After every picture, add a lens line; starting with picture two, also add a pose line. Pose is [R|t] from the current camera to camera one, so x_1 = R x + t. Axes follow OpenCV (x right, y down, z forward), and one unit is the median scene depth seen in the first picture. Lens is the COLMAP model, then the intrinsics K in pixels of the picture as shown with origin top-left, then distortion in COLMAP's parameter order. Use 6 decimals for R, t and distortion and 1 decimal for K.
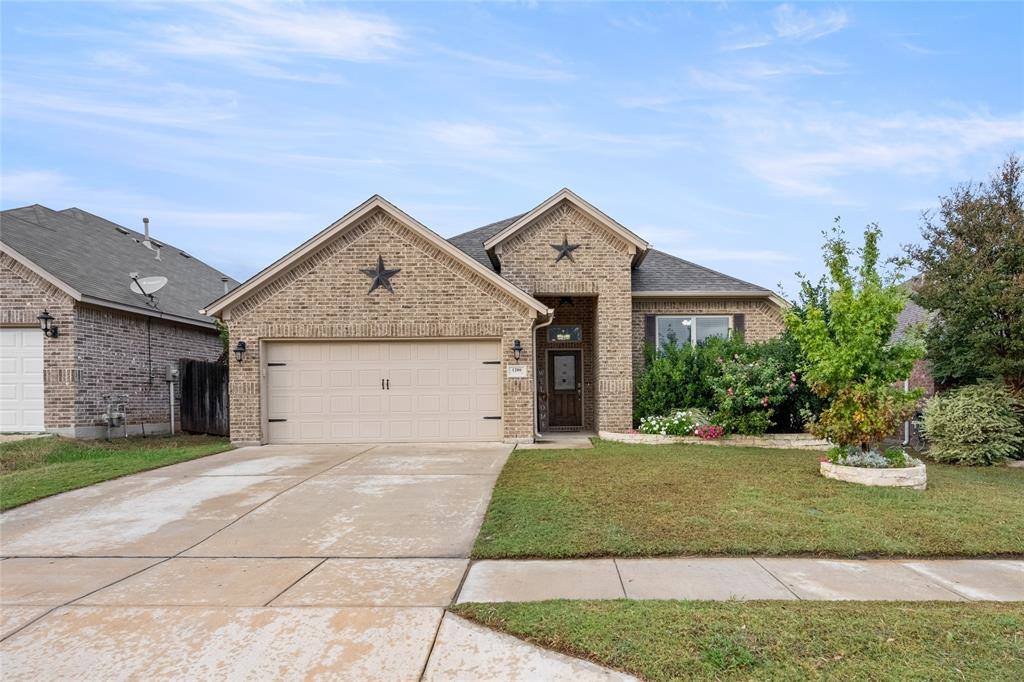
lens RADIAL K [[405.0, 0, 512.9], [0, 405.0, 338.0], [0, 0, 1]] dist [0.000678, -0.000331]
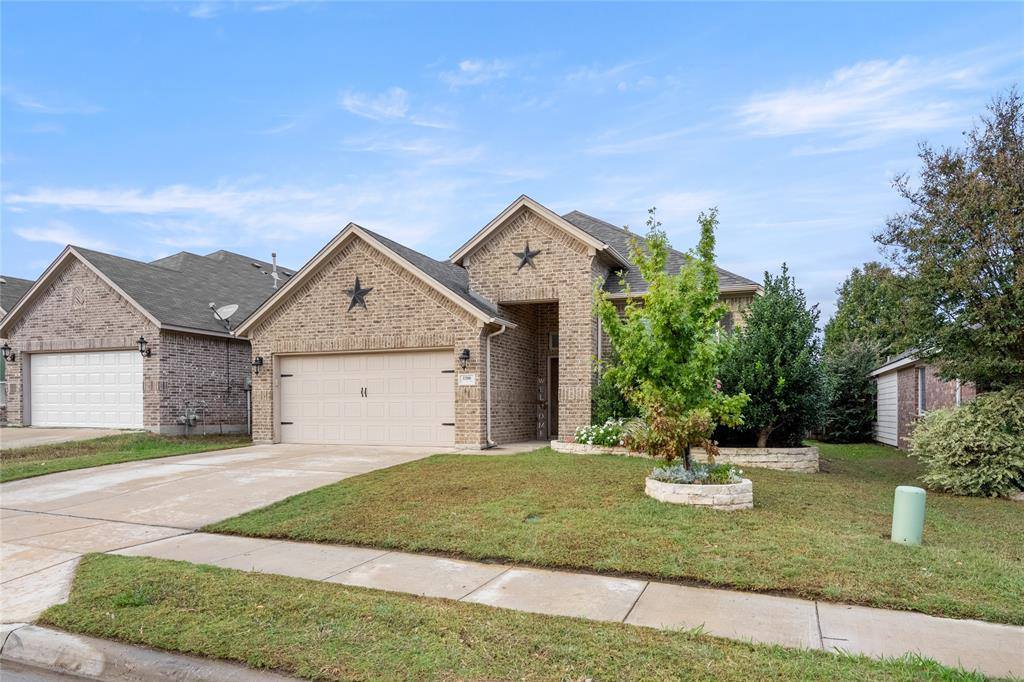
lens RADIAL K [[416.6, 0, 512.0], [0, 416.6, 341.0], [0, 0, 1]] dist [-0.002227, -0.000017]
pose [[0.966042, -0.032962, -0.256273, 0.370303], [0.030286, 0.999438, -0.014385, 0.002830], [0.256603, 0.006135, 0.966497, 0.002977]]
